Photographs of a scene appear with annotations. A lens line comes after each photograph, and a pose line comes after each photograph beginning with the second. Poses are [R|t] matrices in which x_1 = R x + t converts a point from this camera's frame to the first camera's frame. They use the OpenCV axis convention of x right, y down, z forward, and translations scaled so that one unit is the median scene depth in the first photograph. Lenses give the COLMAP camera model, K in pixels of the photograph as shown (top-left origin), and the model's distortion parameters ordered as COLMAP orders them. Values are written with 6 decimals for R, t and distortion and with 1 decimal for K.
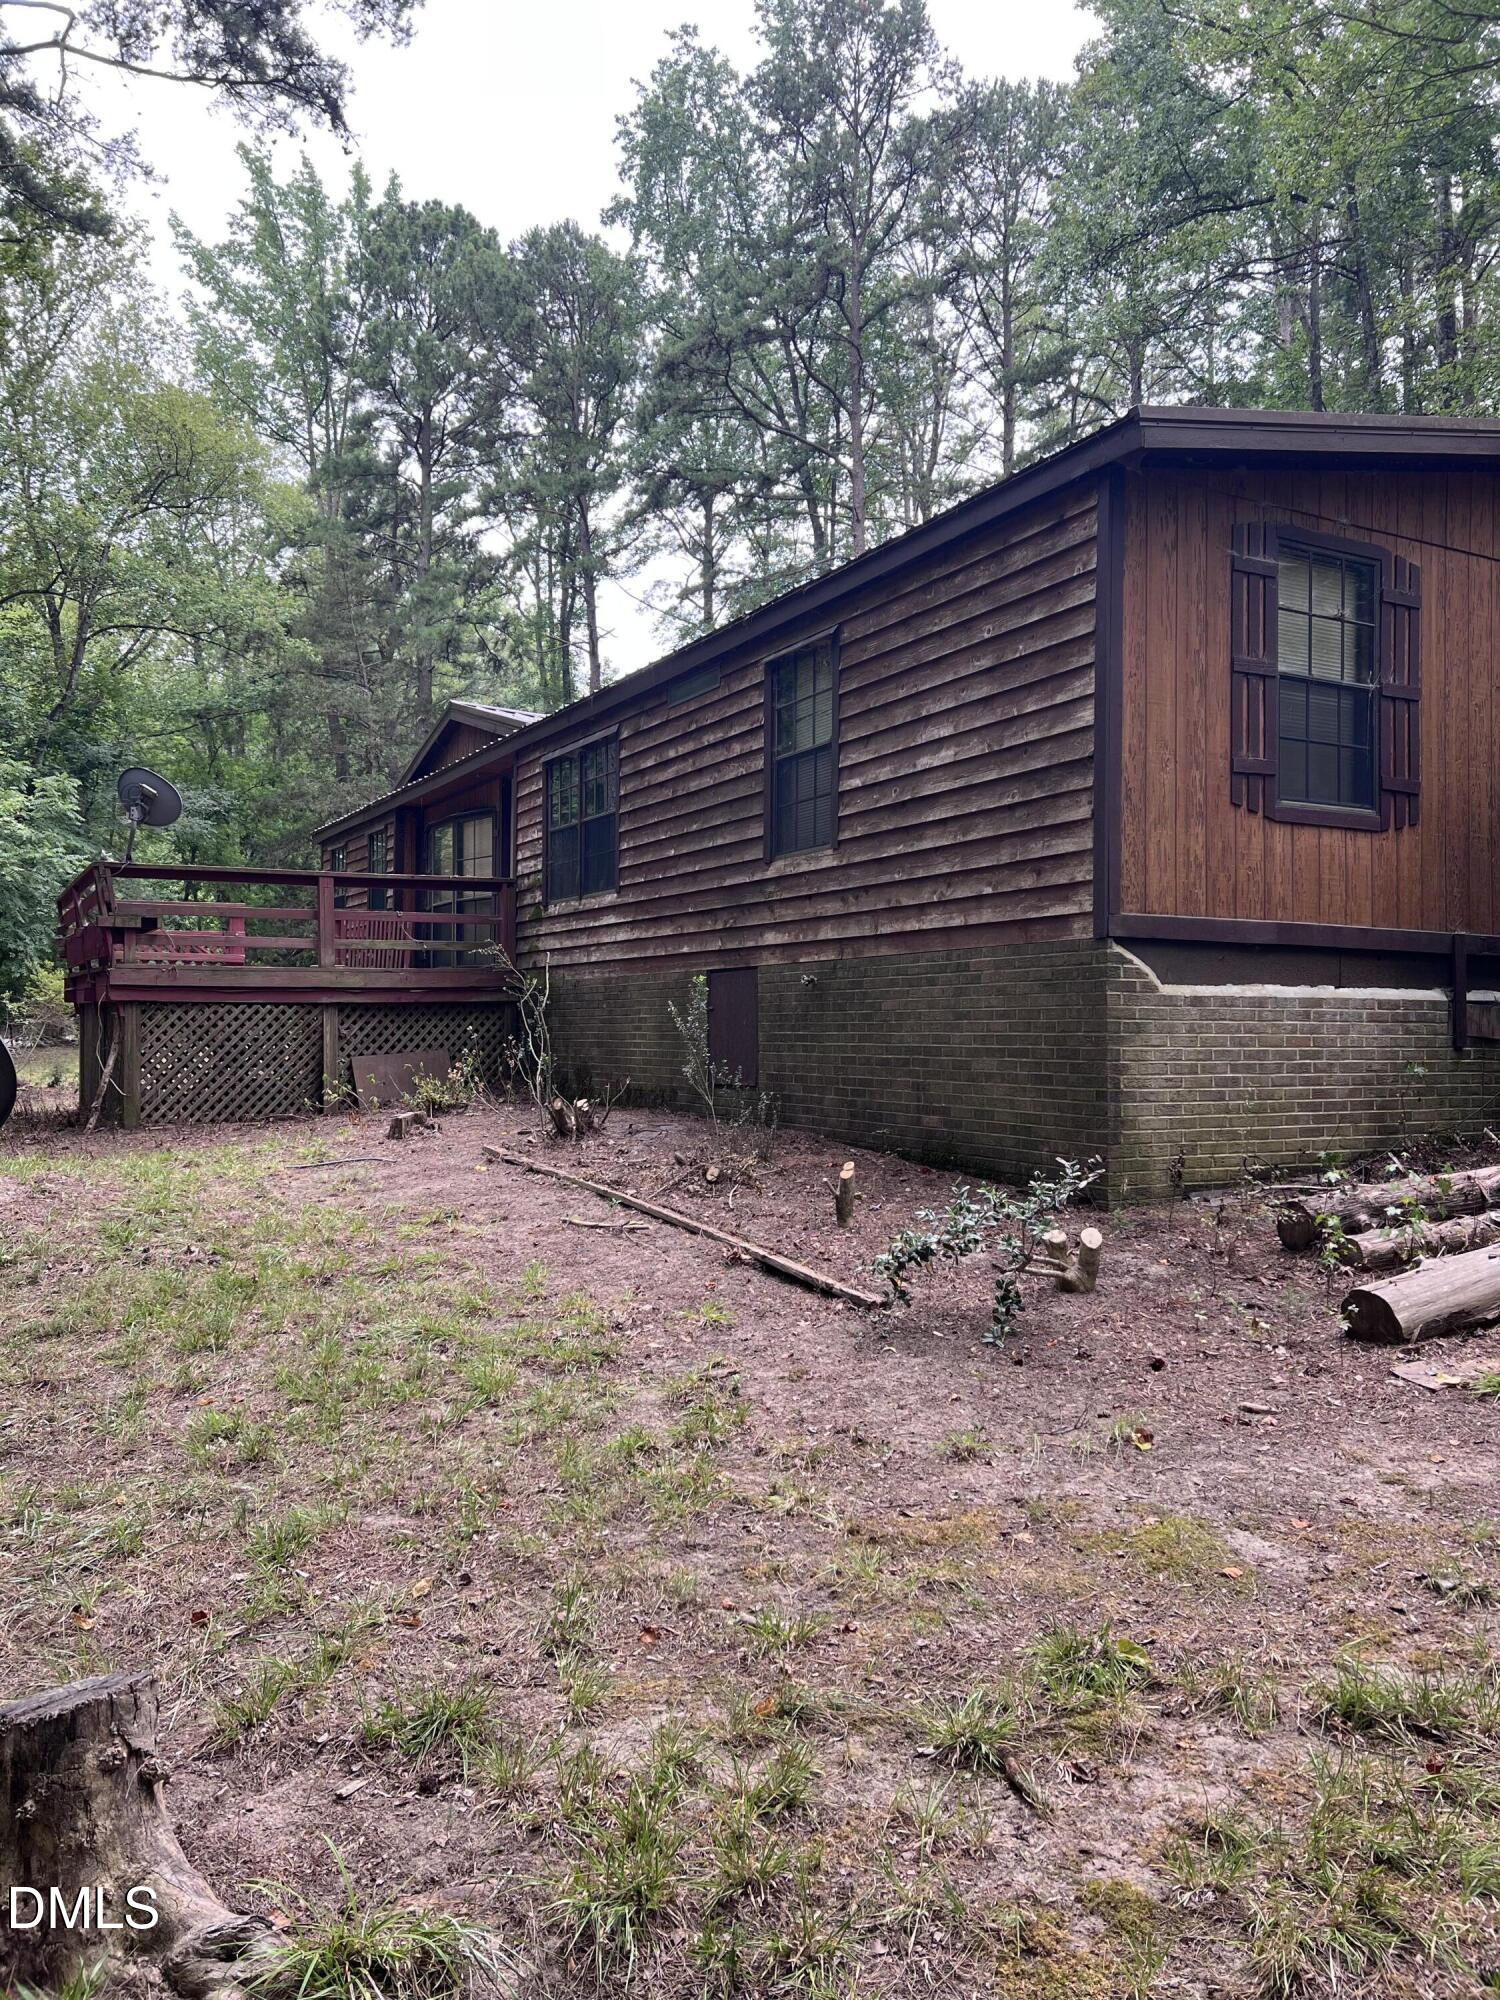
lens RADIAL K [[1492.3, 0, 747.8], [0, 1492.3, 1042.3], [0, 0, 1]] dist [0.005362, -0.000374]
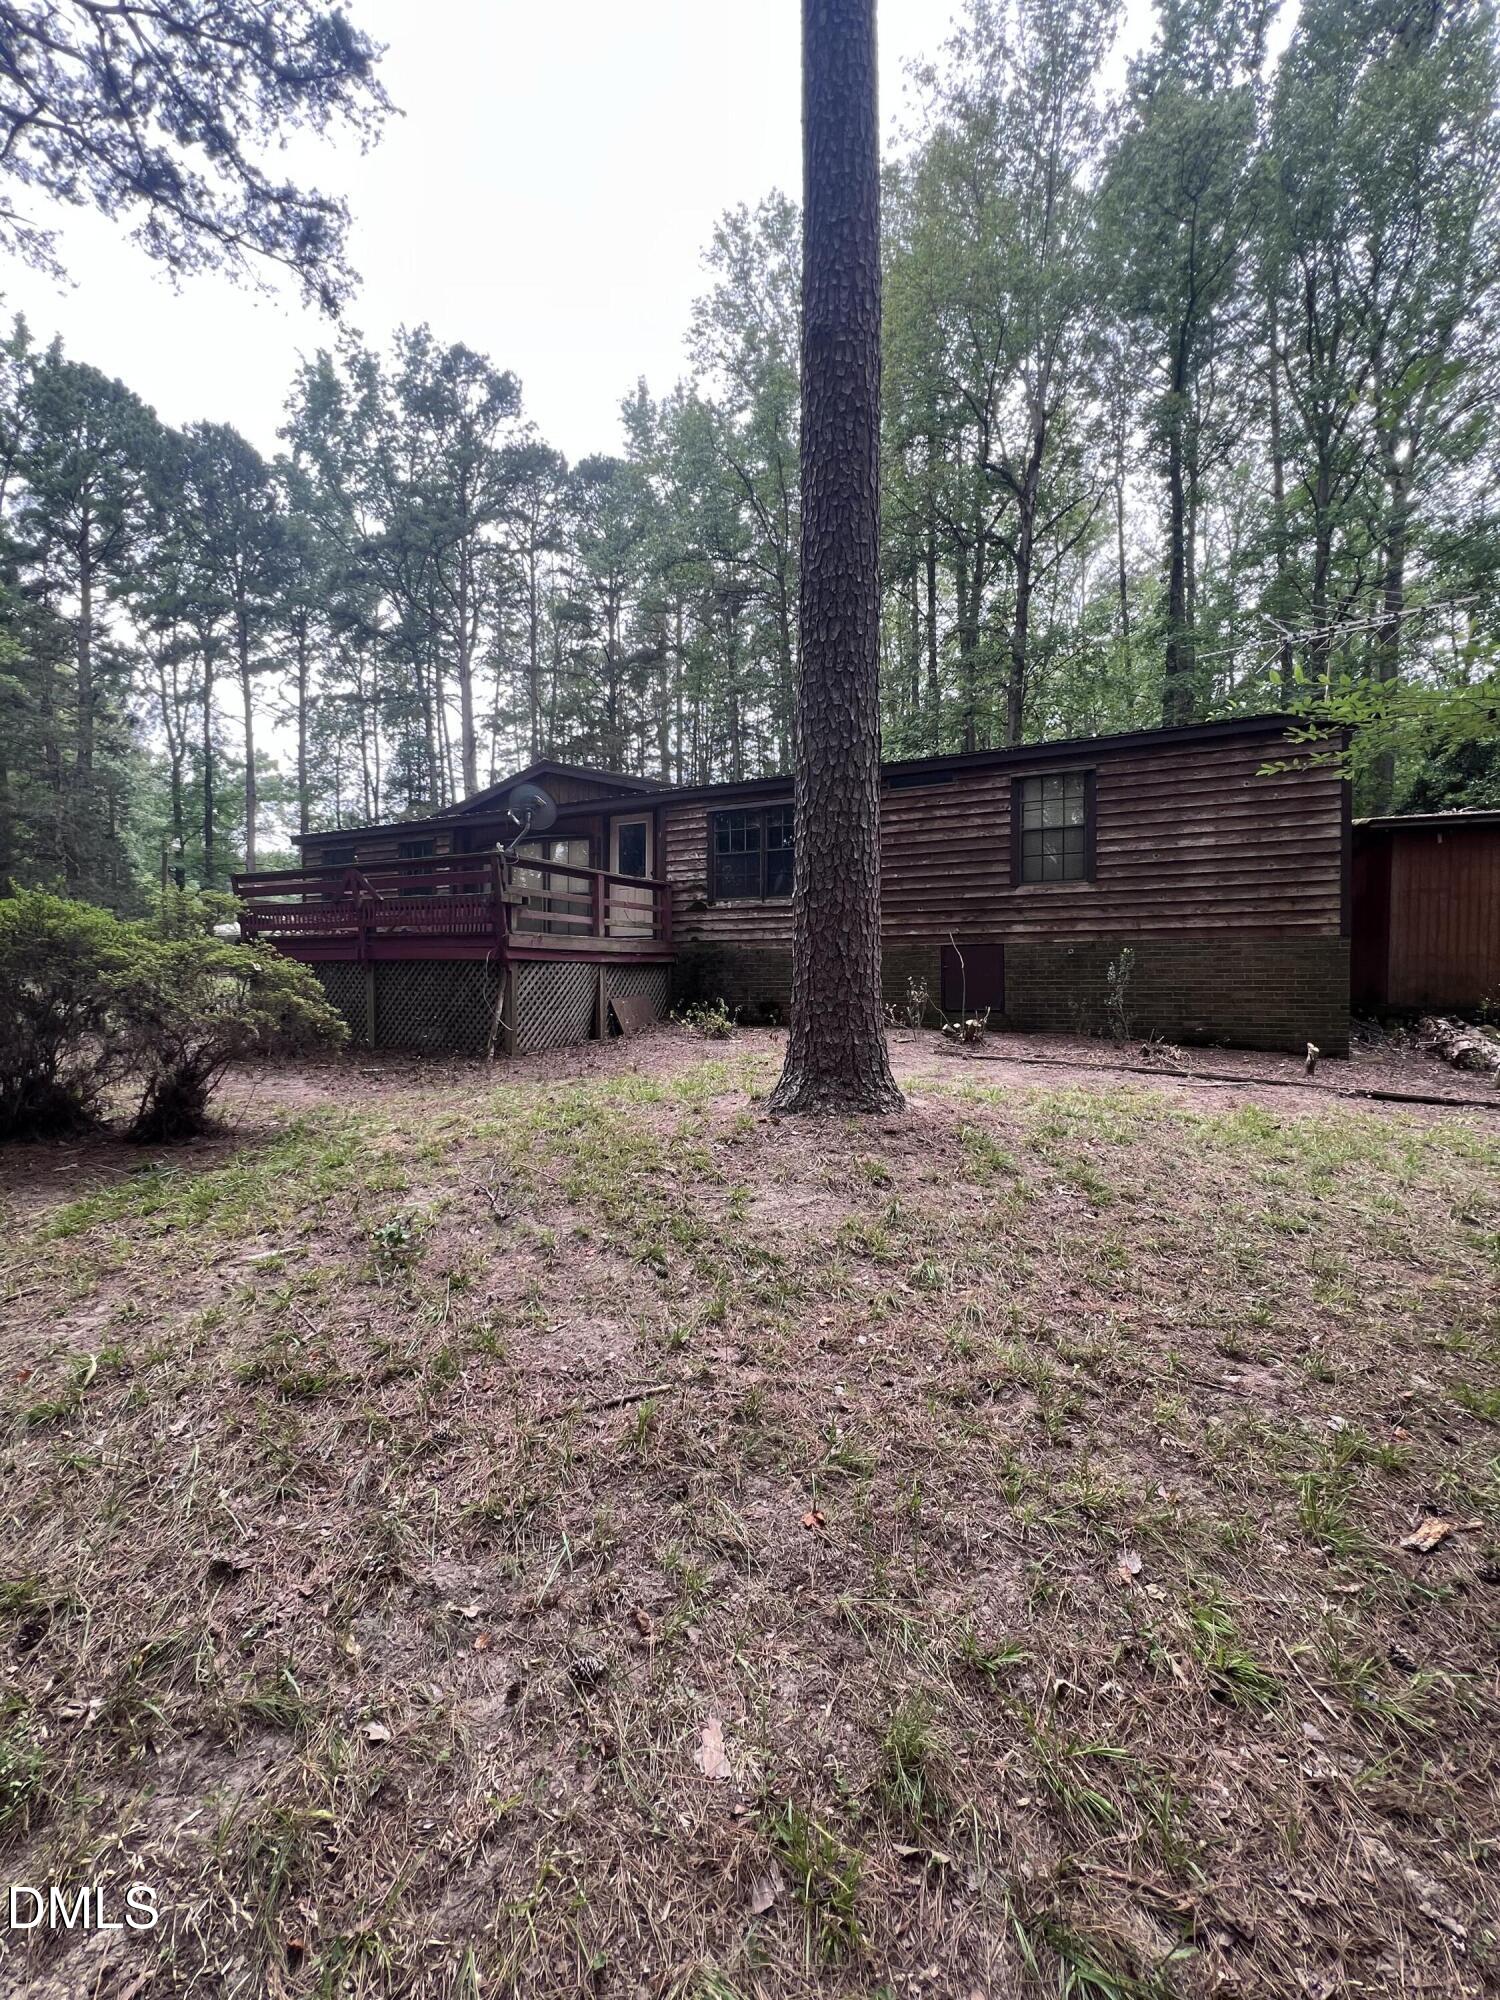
lens RADIAL K [[798.5, 0, 750.0], [0, 798.5, 1000.0], [0, 0, 1]] dist [-0.005865, 0.000351]
pose [[0.819528, -0.017974, 0.572757, -0.800989], [0.009108, 0.999790, 0.018343, -0.003166], [-0.572966, -0.009816, 0.819520, 0.381910]]
